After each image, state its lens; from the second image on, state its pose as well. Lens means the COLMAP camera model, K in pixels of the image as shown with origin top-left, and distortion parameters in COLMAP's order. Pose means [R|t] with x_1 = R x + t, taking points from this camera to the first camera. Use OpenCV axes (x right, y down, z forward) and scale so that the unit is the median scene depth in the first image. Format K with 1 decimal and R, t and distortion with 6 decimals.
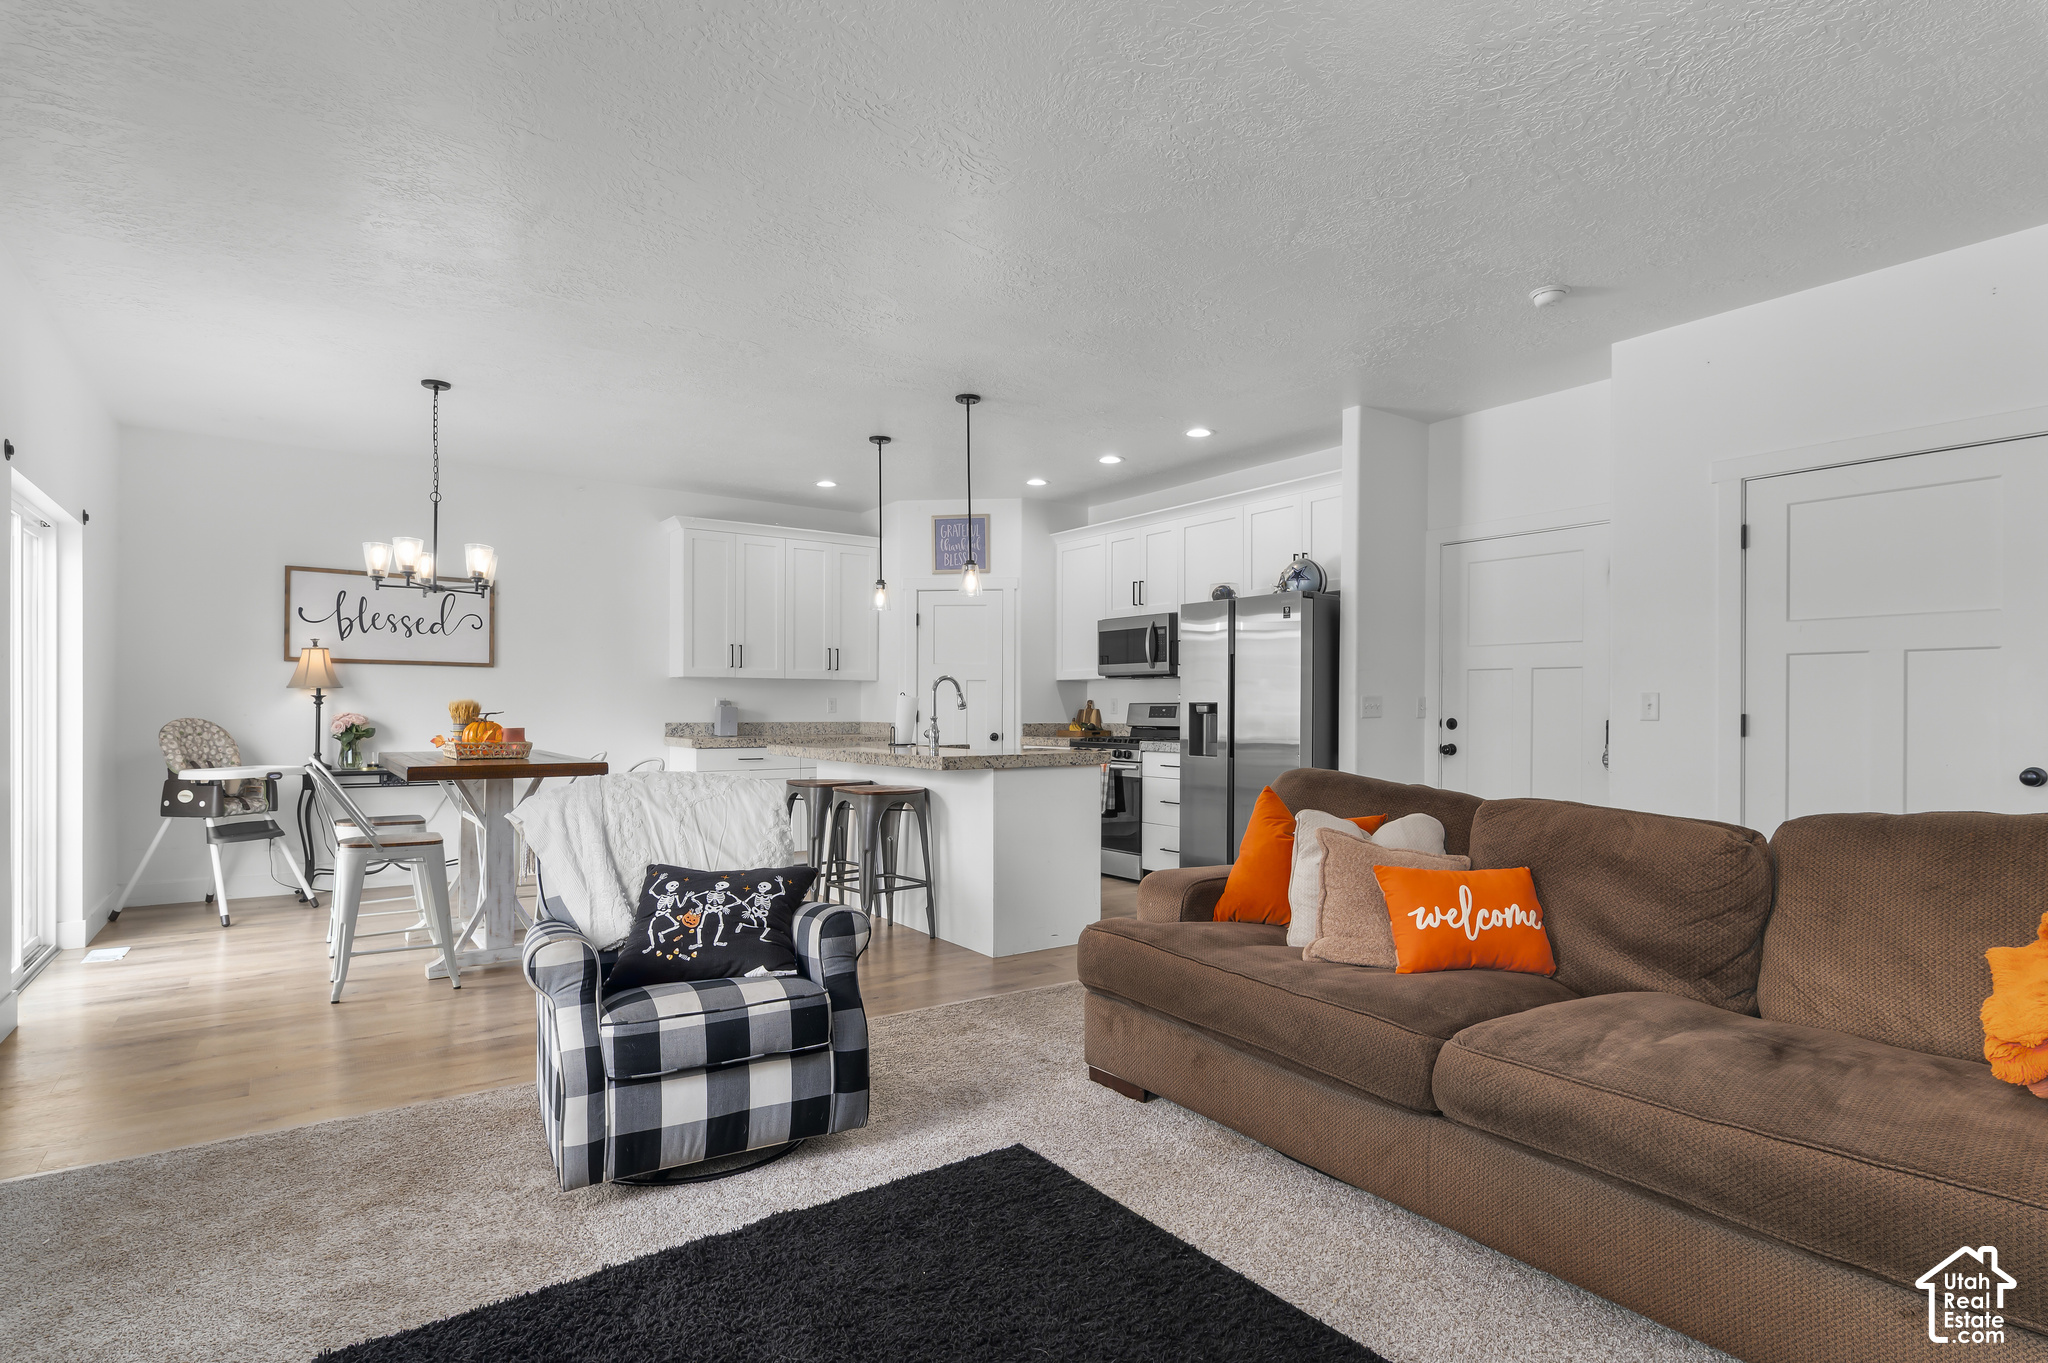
lens RADIAL K [[1046.6, 0, 1021.5], [0, 1046.6, 702.3], [0, 0, 1]] dist [0.001661, 0.000069]
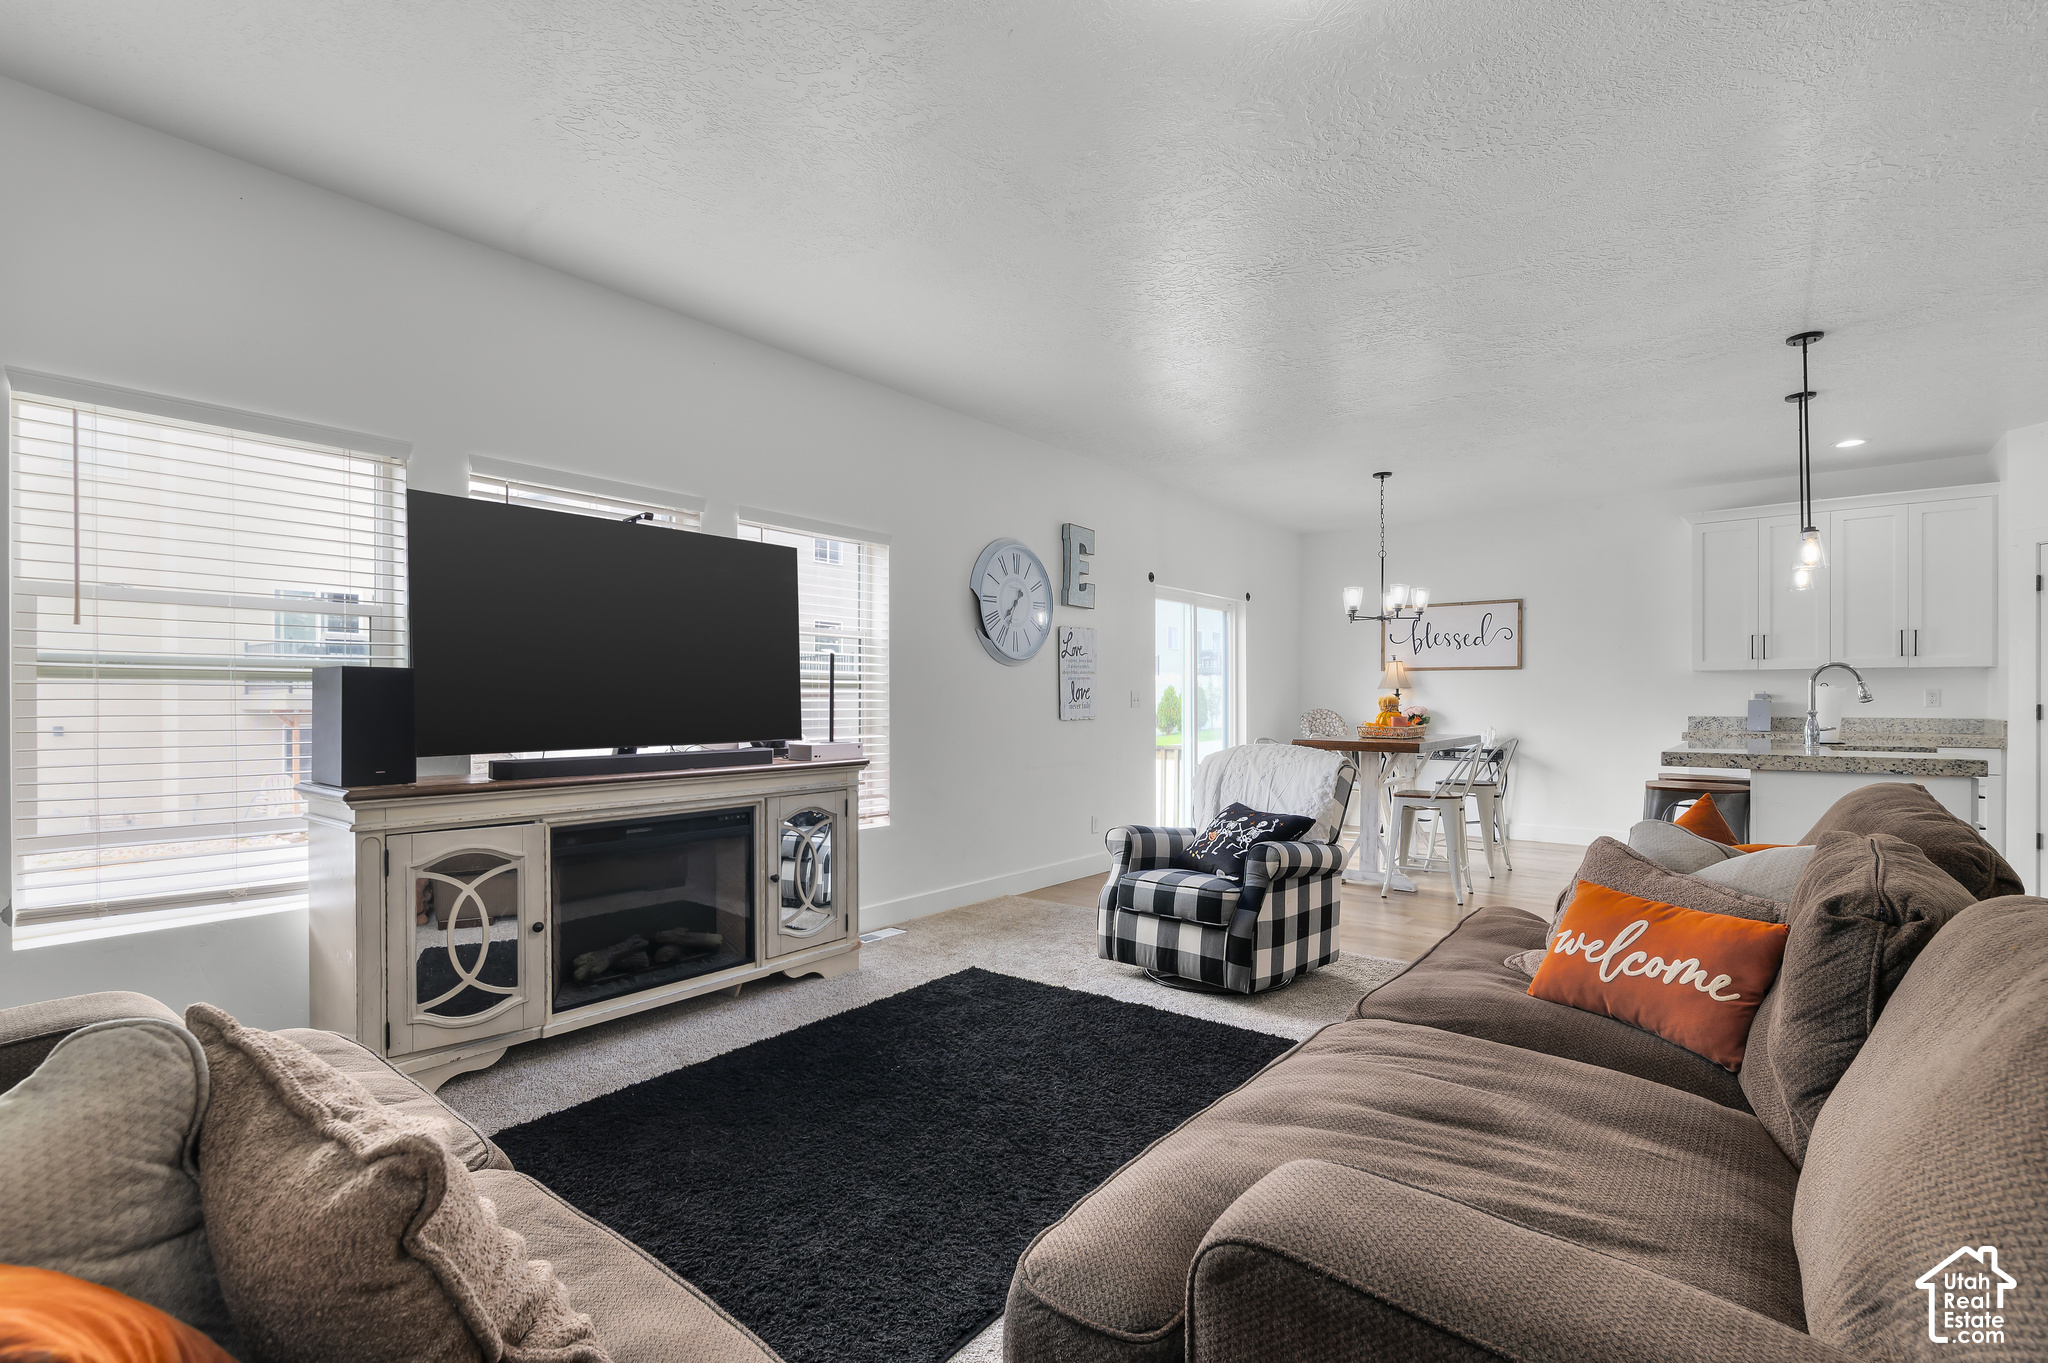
lens RADIAL K [[923.8, 0, 1030.4], [0, 923.8, 699.5], [0, 0, 1]] dist [-0.001192, -0.000094]
pose [[0.281873, -0.005342, -0.959437, 0.409823], [0.006724, 0.999971, -0.003592, 0.002442], [0.959428, -0.005438, 0.281901, 0.150265]]
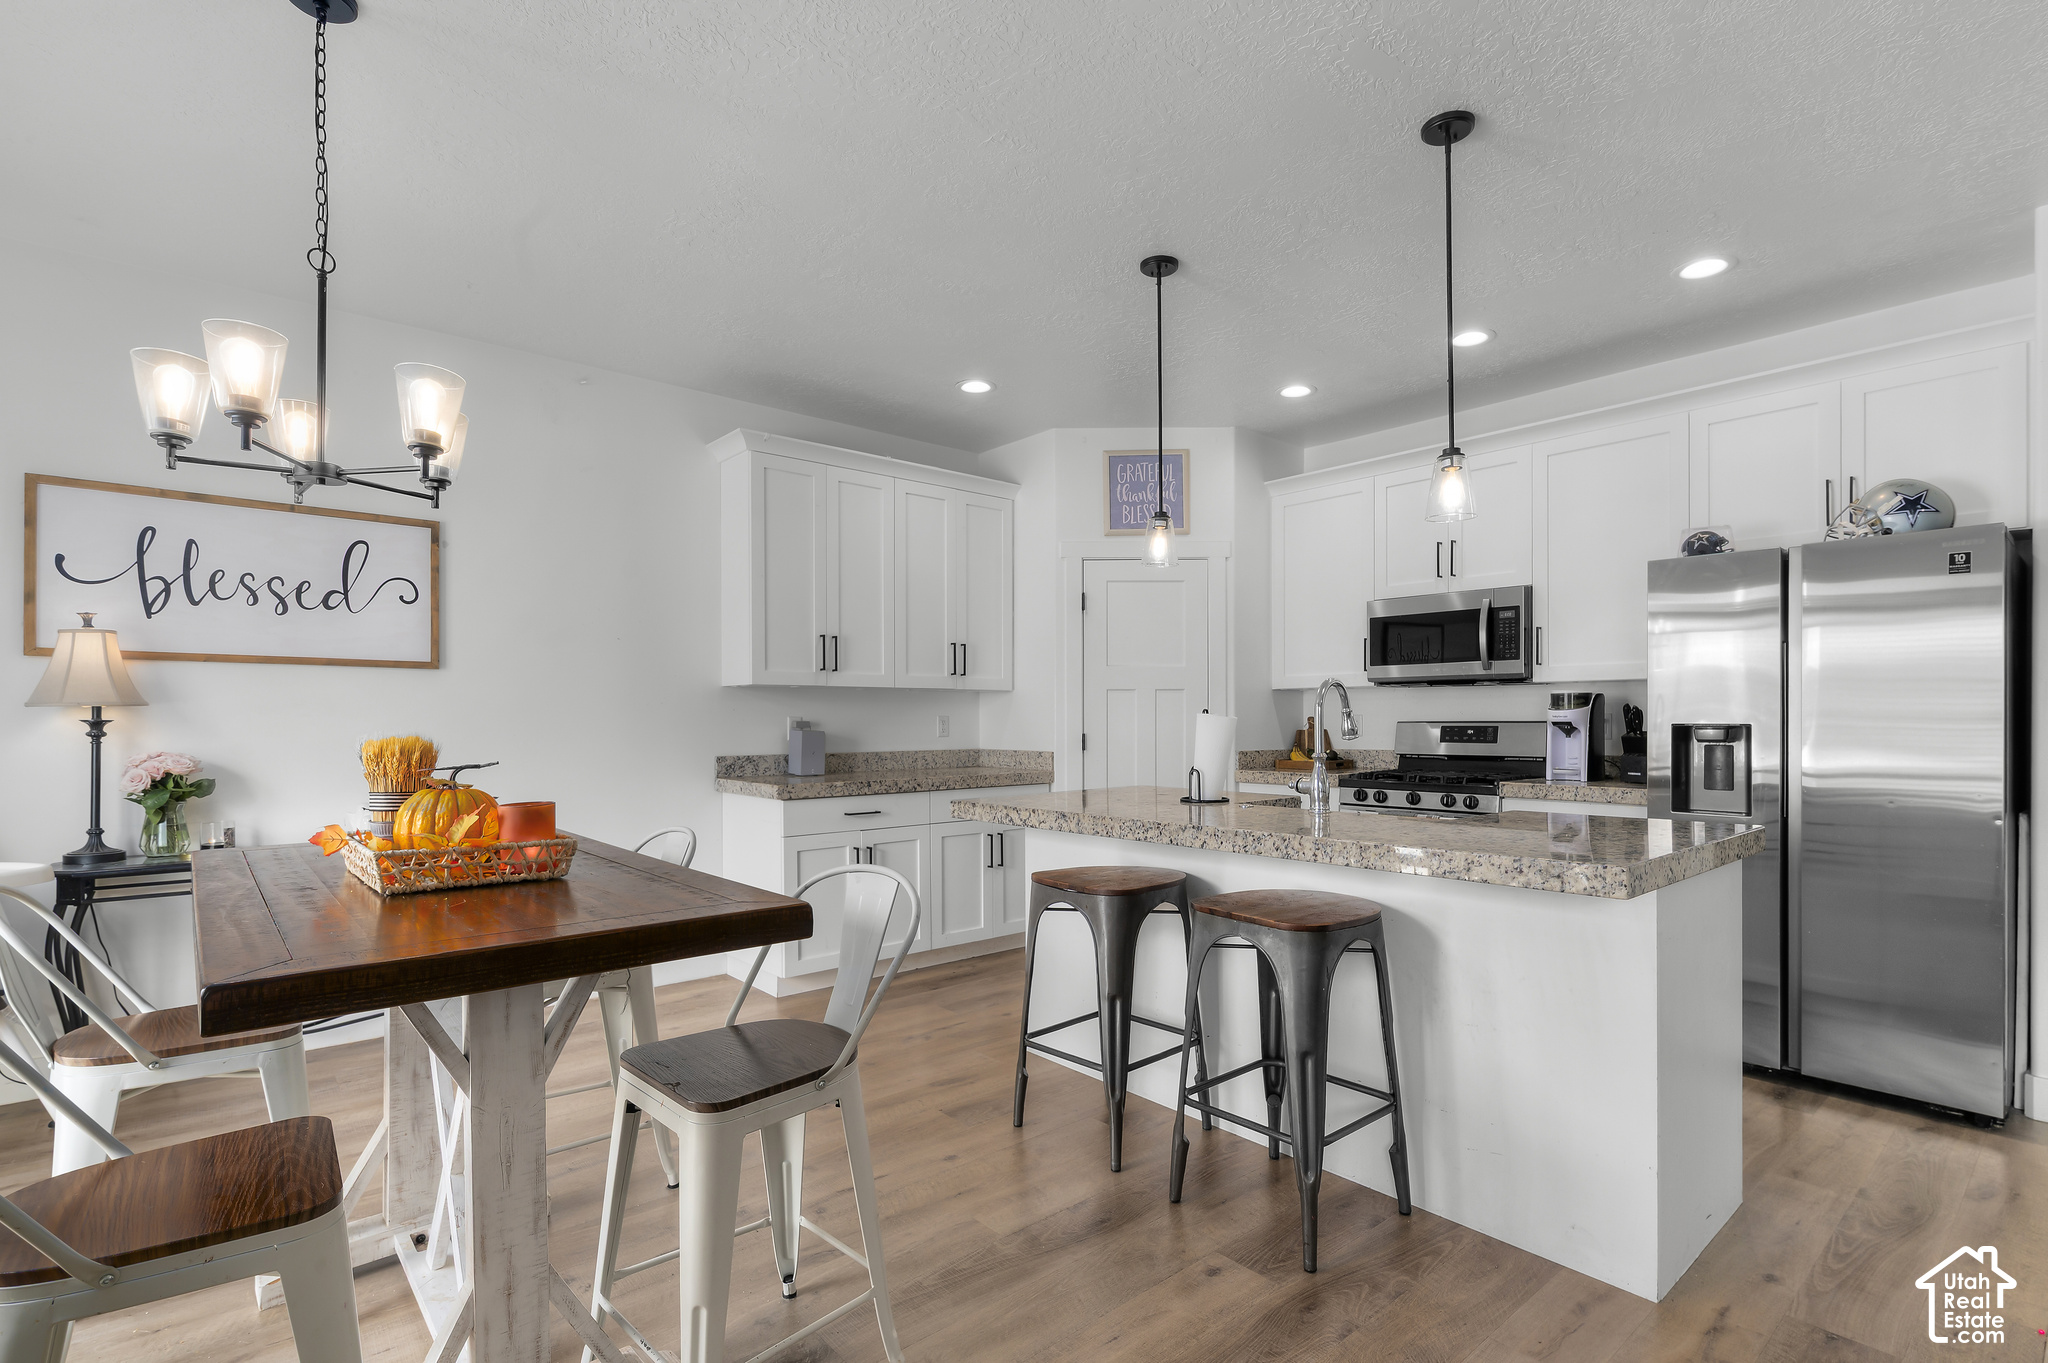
lens RADIAL K [[960.2, 0, 1020.4], [0, 960.2, 716.5], [0, 0, 1]] dist [-0.000617, -0.000095]
pose [[0.994696, -0.006070, 0.102676, -0.254824], [0.005750, 0.999978, 0.003415, -0.007252], [-0.102694, -0.002807, 0.994709, 0.466534]]
